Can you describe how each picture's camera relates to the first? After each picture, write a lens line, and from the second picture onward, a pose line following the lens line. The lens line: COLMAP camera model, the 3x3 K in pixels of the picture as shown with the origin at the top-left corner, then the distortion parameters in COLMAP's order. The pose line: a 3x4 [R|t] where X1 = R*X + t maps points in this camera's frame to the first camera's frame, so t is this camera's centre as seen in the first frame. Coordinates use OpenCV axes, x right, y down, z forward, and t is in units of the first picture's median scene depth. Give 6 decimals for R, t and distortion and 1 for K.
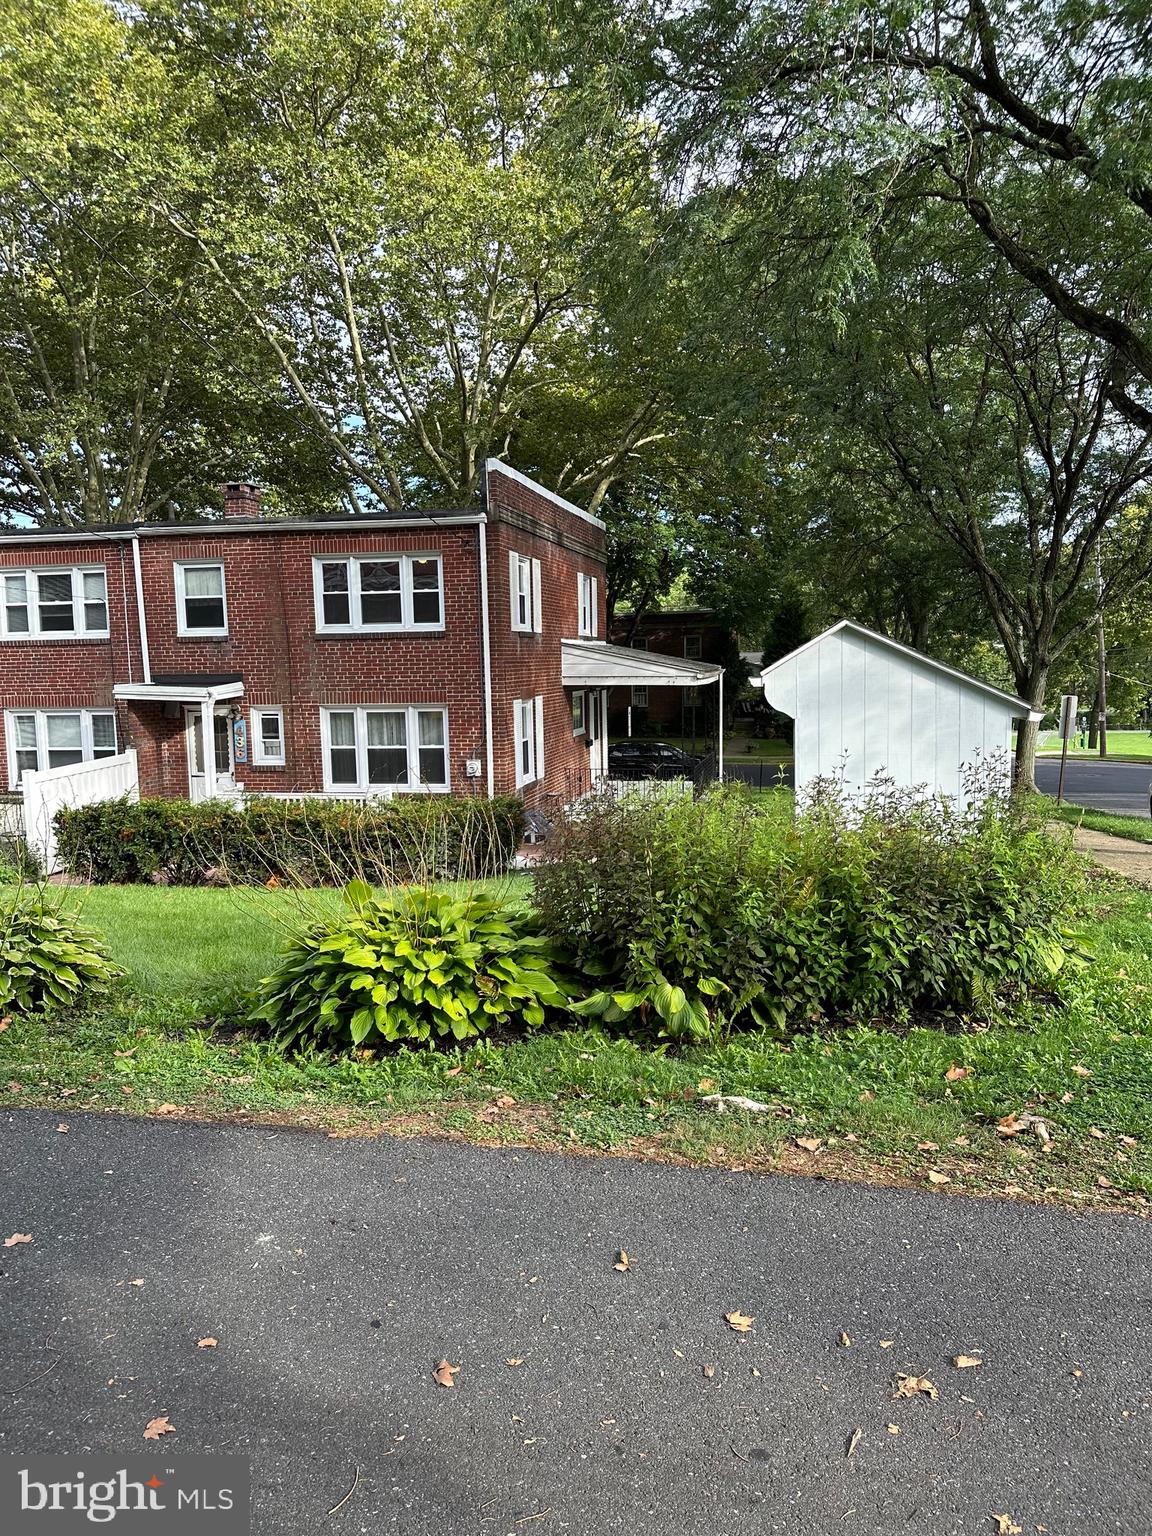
lens RADIAL K [[1092.5, 0, 572.9], [0, 1092.5, 767.9], [0, 0, 1]] dist [0.055847, -0.061536]
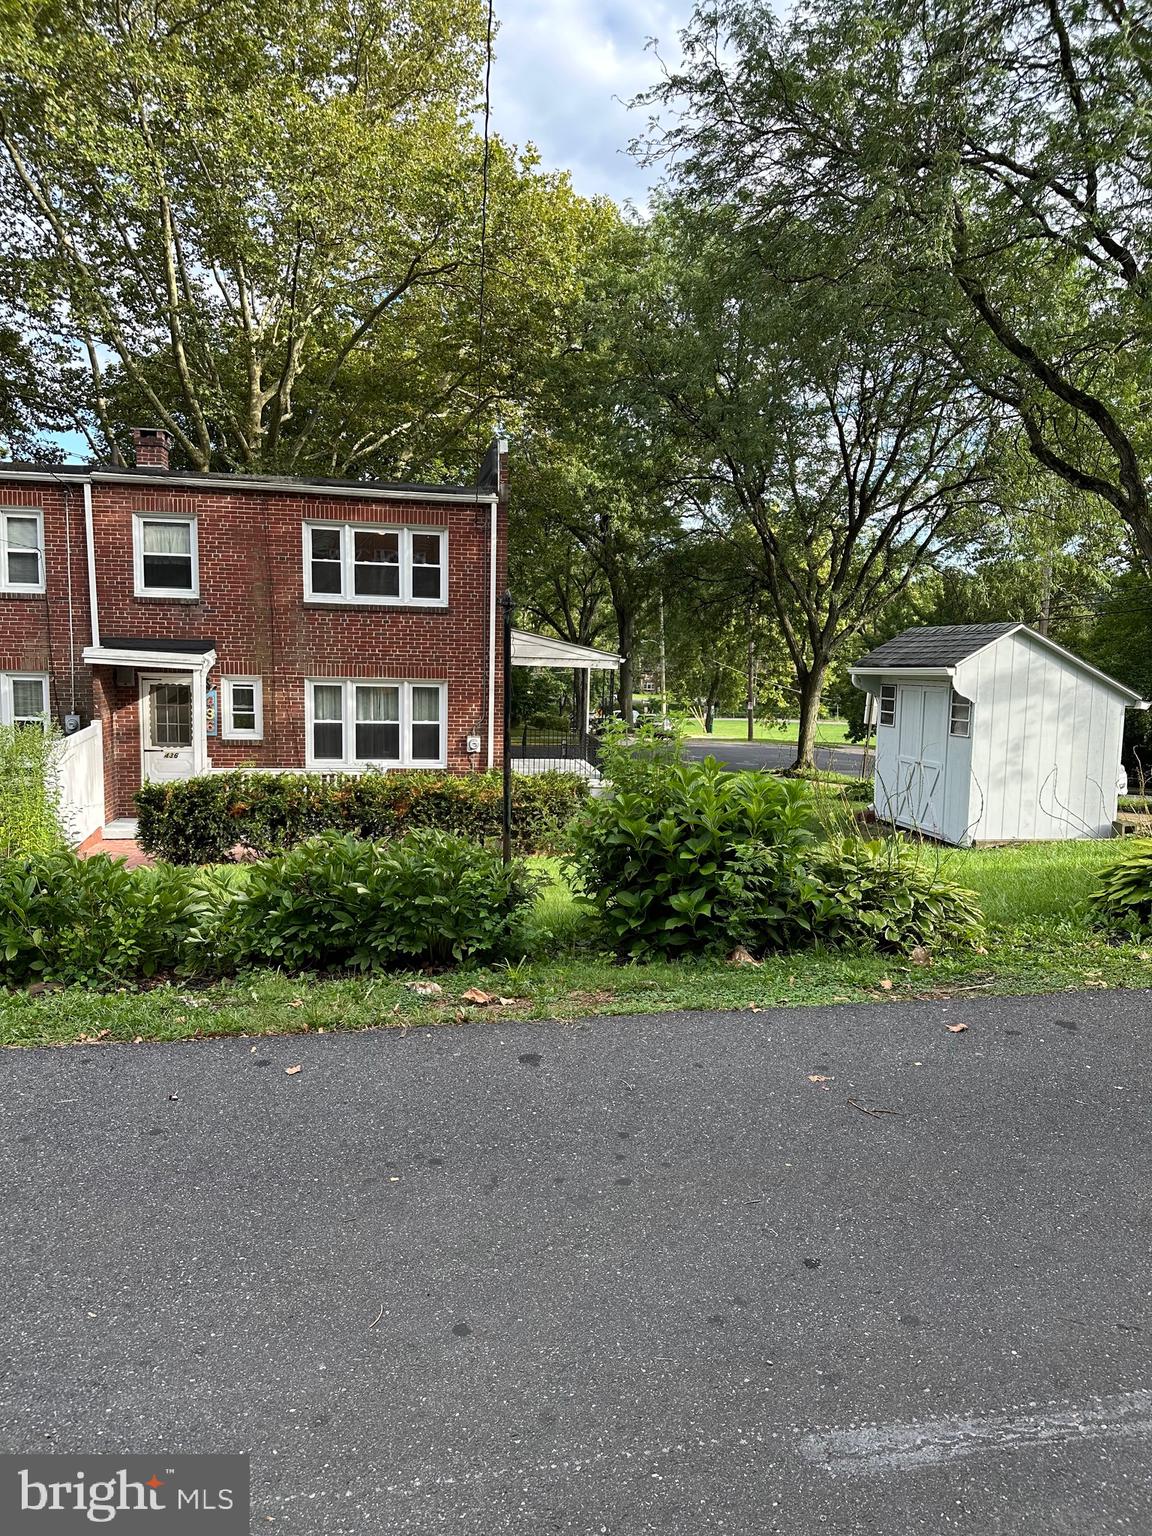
lens RADIAL K [[1092.5, 0, 575.5], [0, 1092.5, 765.2], [0, 0, 1]] dist [0.055847, -0.061536]
pose [[0.931838, 0.002058, 0.362869, -0.361573], [-0.007579, 0.999876, 0.013794, 0.004751], [-0.362796, -0.015604, 0.931738, 0.021028]]
